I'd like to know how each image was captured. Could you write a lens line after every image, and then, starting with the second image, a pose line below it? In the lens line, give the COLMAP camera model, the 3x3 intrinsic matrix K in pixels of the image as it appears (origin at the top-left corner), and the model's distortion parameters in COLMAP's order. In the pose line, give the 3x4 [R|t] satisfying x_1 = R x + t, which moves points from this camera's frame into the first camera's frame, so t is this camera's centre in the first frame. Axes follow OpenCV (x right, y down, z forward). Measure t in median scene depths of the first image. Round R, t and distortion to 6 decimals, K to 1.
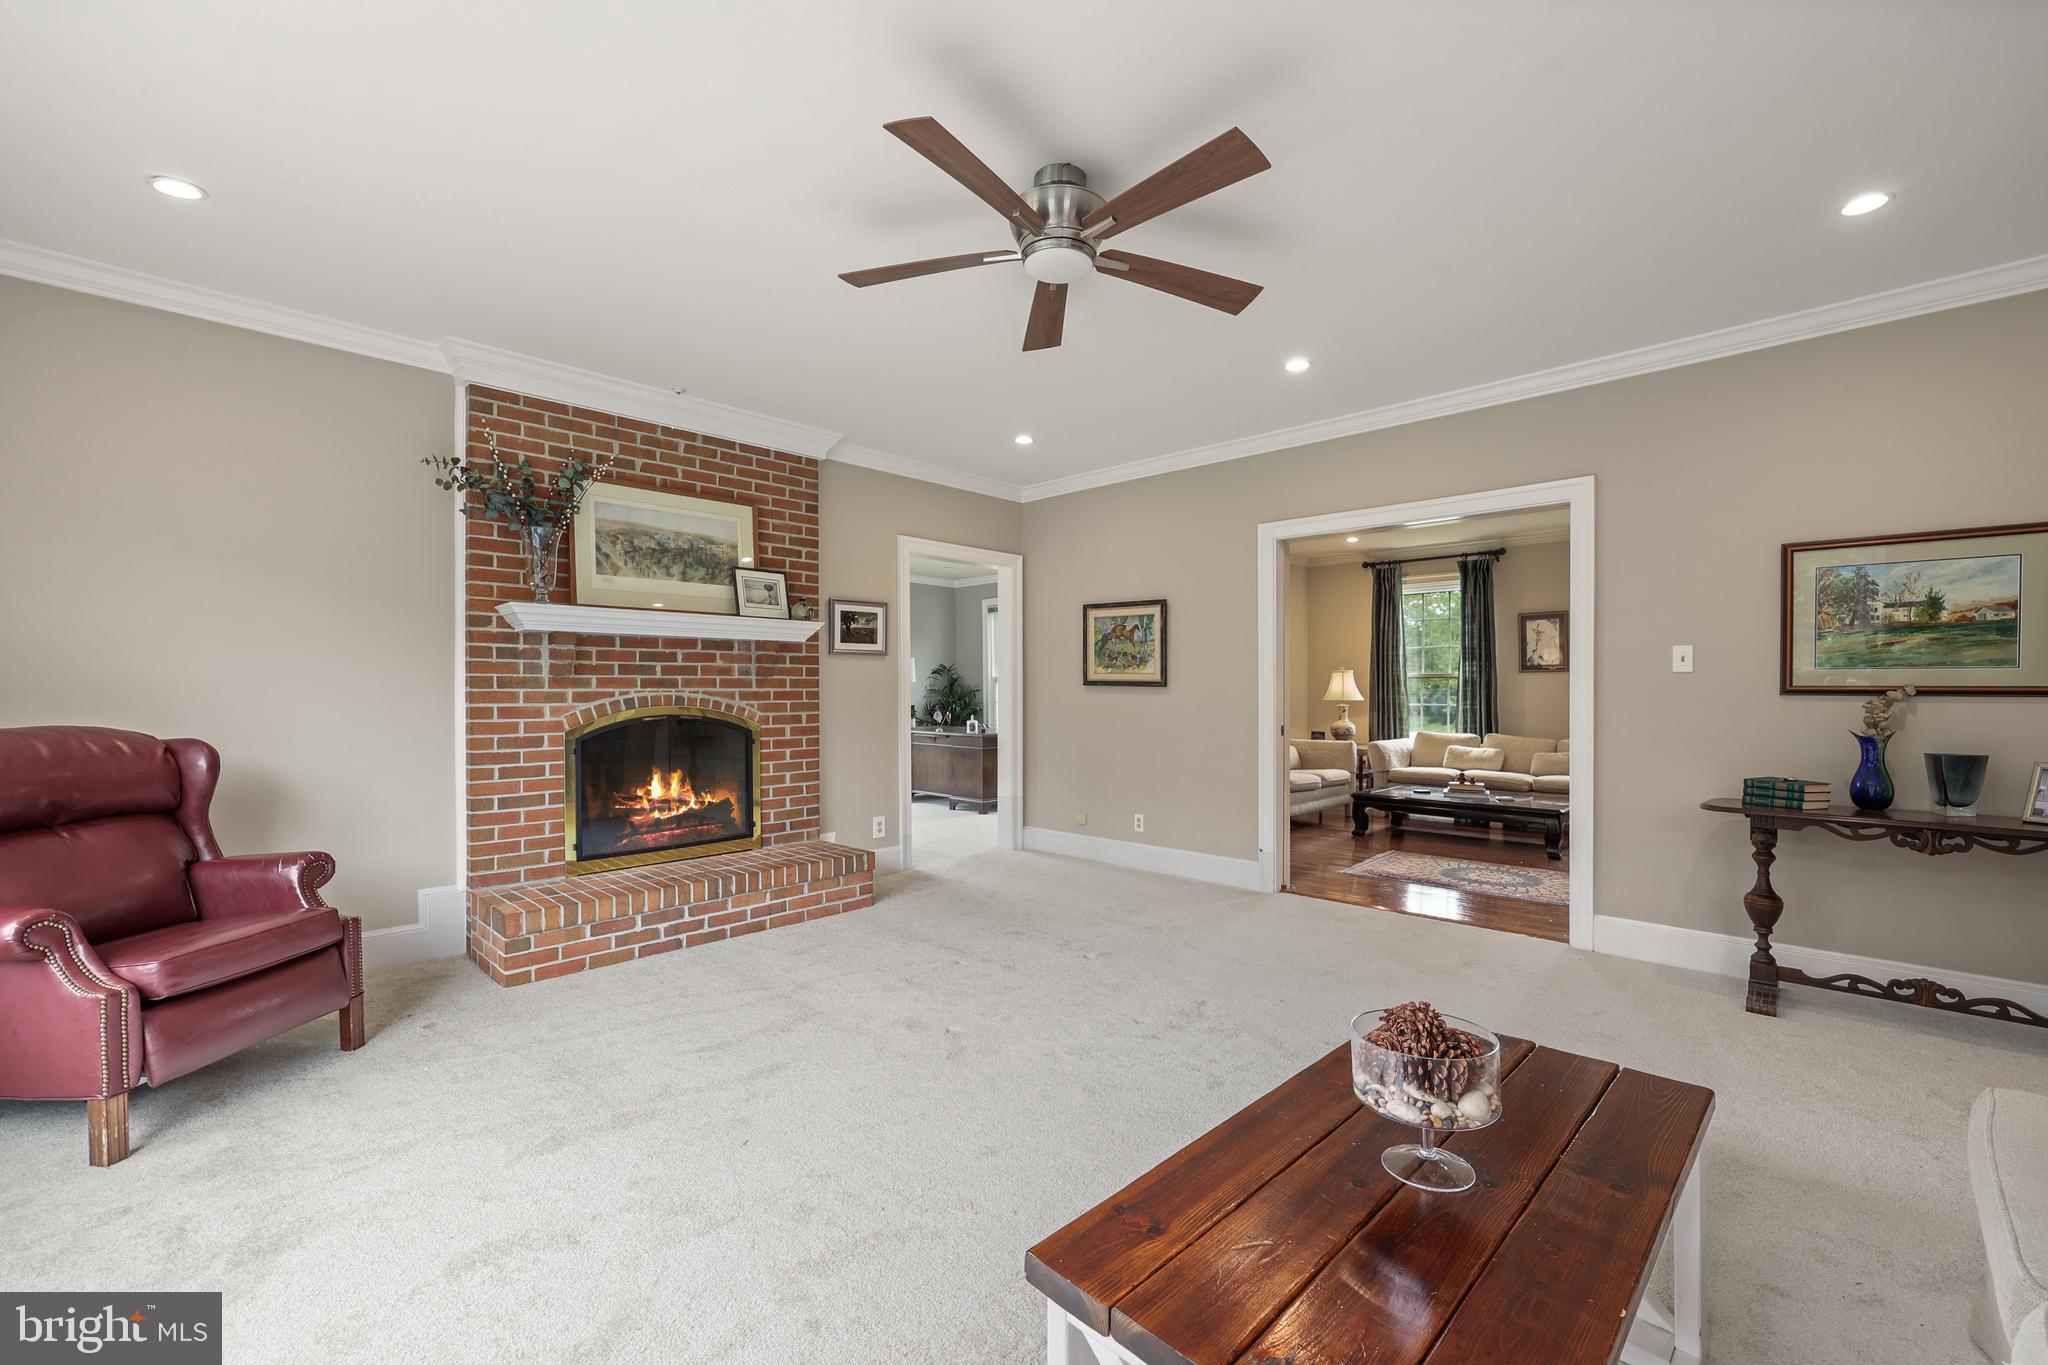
lens RADIAL K [[836.4, 0, 1015.9], [0, 836.4, 697.0], [0, 0, 1]] dist [-0.000414, -0.000420]
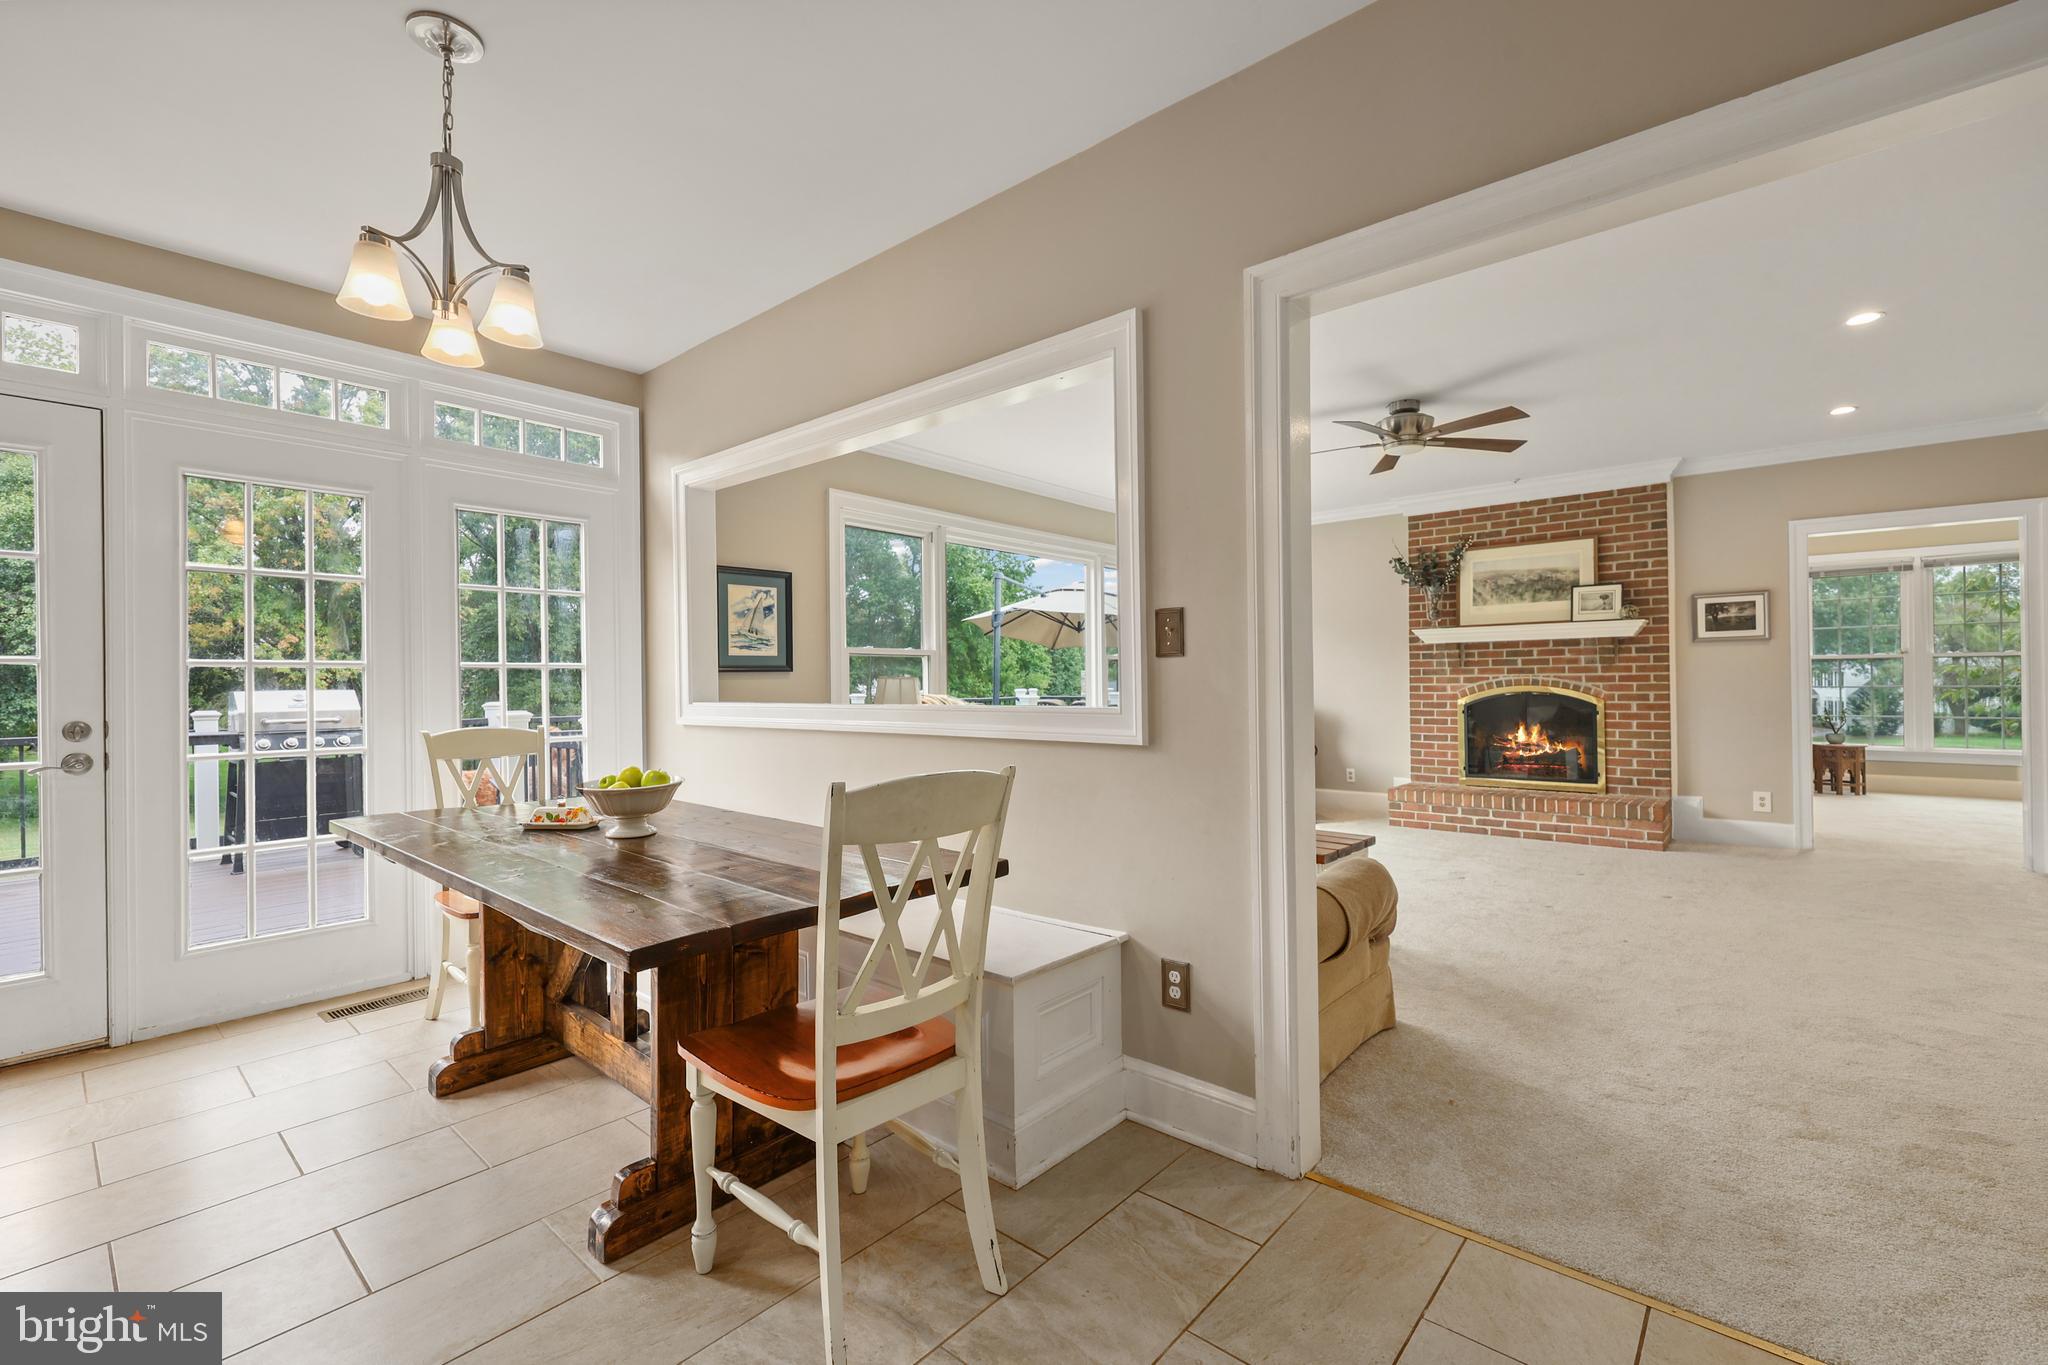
lens RADIAL K [[836.4, 0, 1038.1], [0, 836.4, 675.4], [0, 0, 1]] dist [-0.000414, -0.000420]
pose [[0.053364, -0.008526, -0.998539, 1.056778], [0.000304, 0.999964, -0.008521, 0.004735], [0.998575, 0.000151, 0.053365, 0.040343]]
